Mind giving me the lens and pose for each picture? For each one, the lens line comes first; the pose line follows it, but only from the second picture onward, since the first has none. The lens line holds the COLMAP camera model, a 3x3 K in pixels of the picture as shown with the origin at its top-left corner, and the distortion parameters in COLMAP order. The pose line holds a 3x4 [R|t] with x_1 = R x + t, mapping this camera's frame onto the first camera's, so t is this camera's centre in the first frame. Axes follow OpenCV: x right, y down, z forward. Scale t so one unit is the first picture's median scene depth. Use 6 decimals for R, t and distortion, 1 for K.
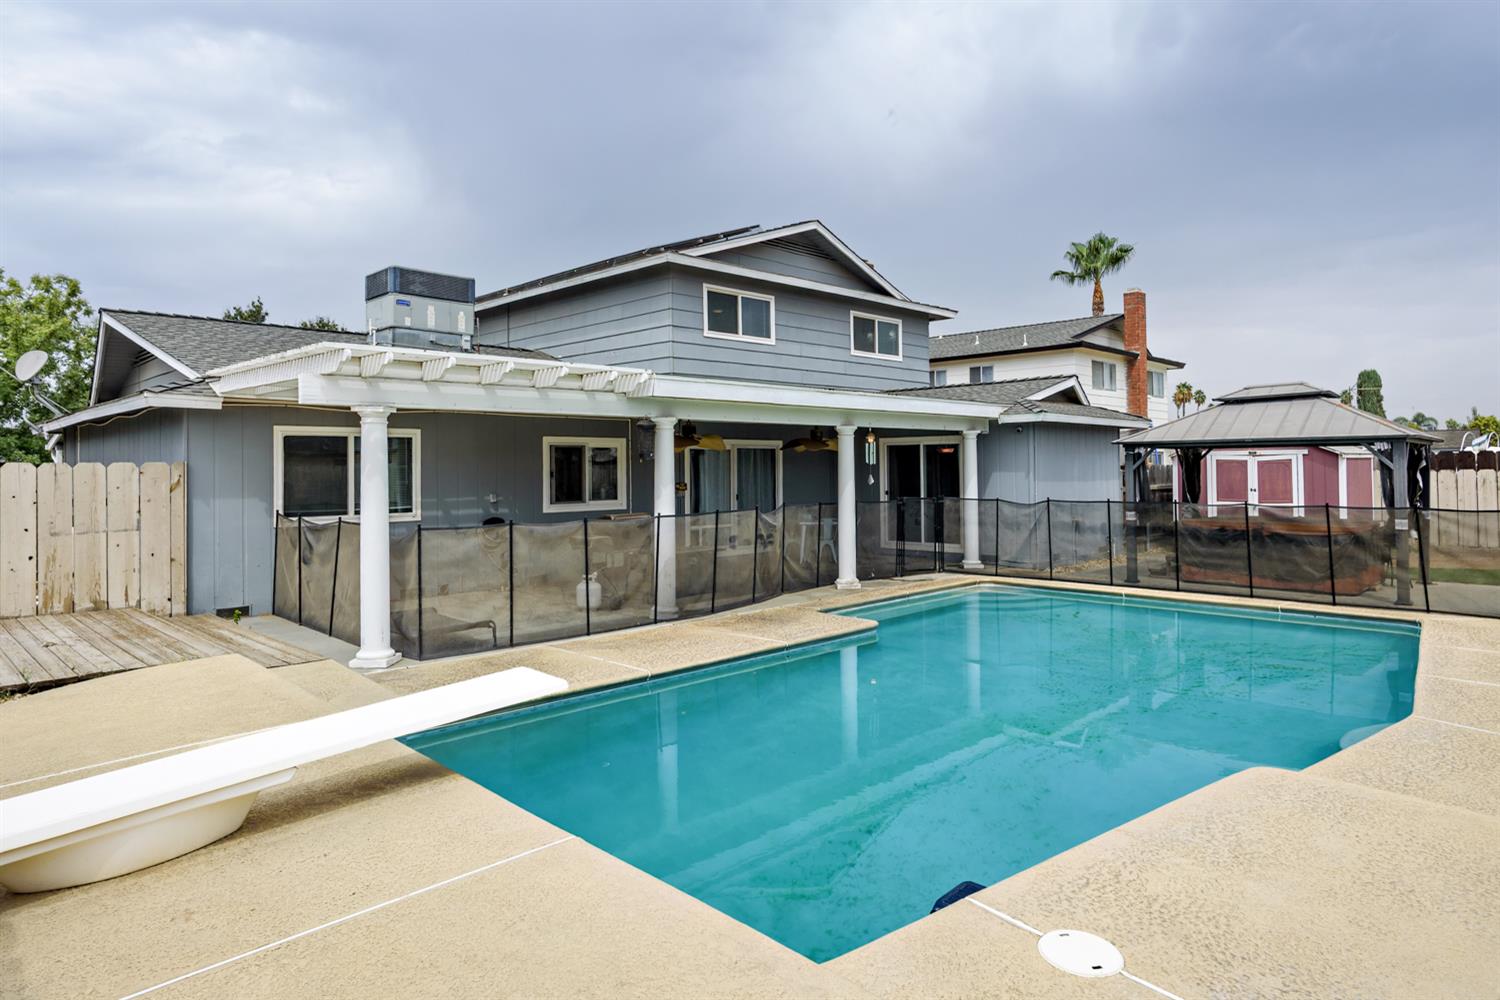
lens RADIAL K [[886.0, 0, 820.4], [0, 886.0, 473.2], [0, 0, 1]] dist [0.000062, -0.000109]
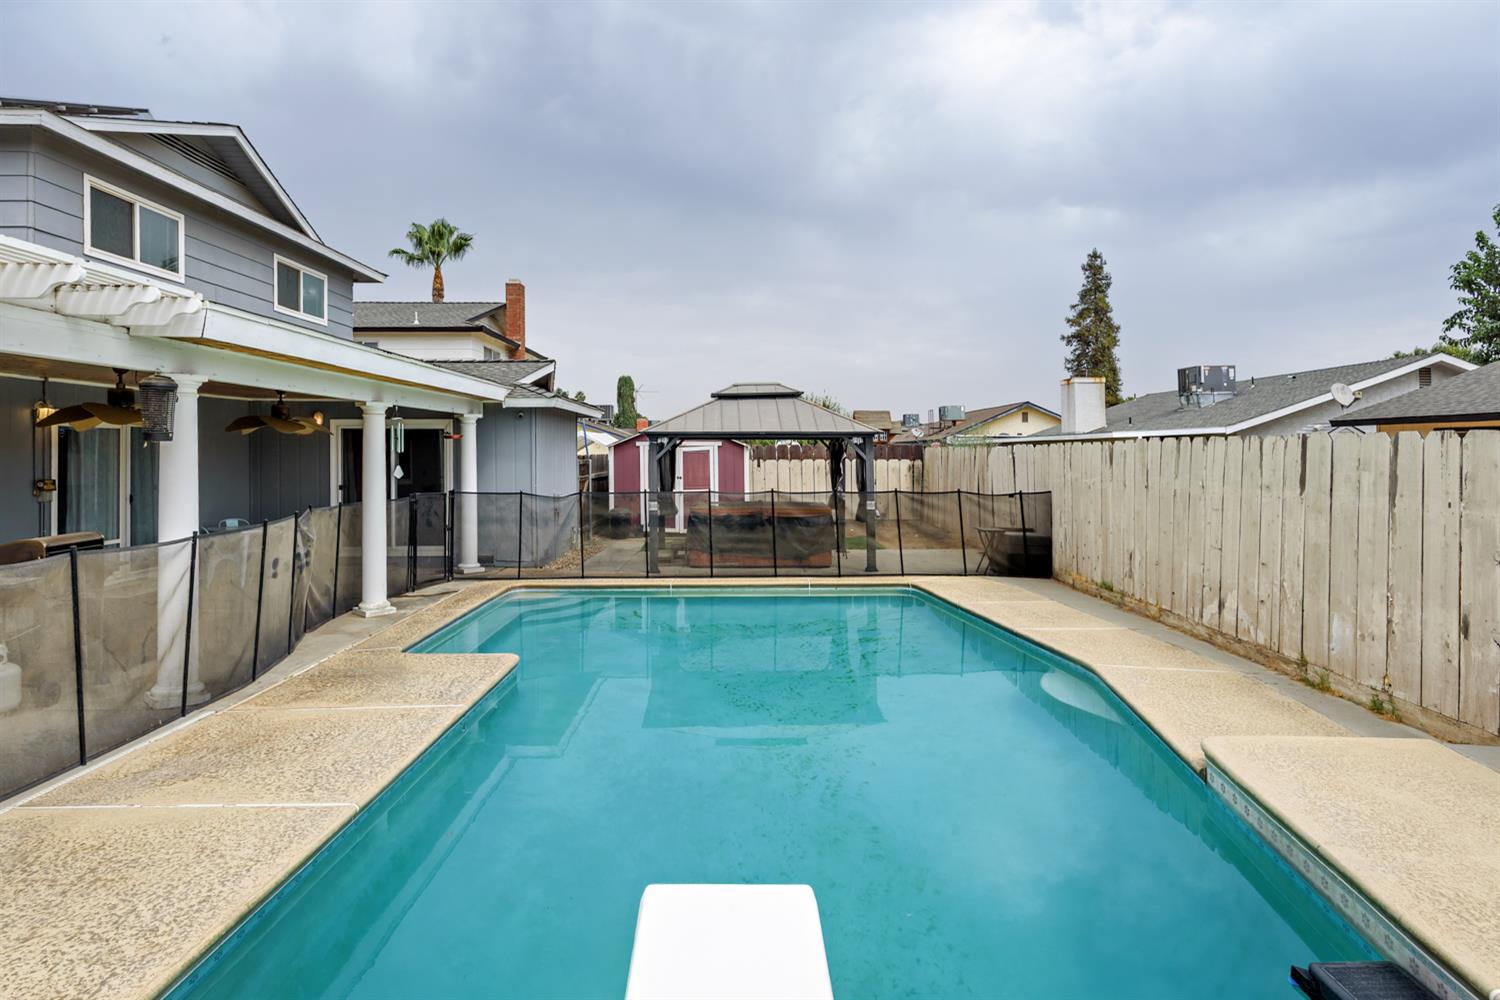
lens RADIAL K [[845.9, 0, 751.9], [0, 845.9, 449.4], [0, 0, 1]] dist [0.000008, -0.000319]
pose [[0.725080, 0.009767, 0.688596, -0.200965], [-0.000026, 0.999900, -0.014155, -0.001751], [-0.688665, 0.010245, 0.725007, 0.207544]]
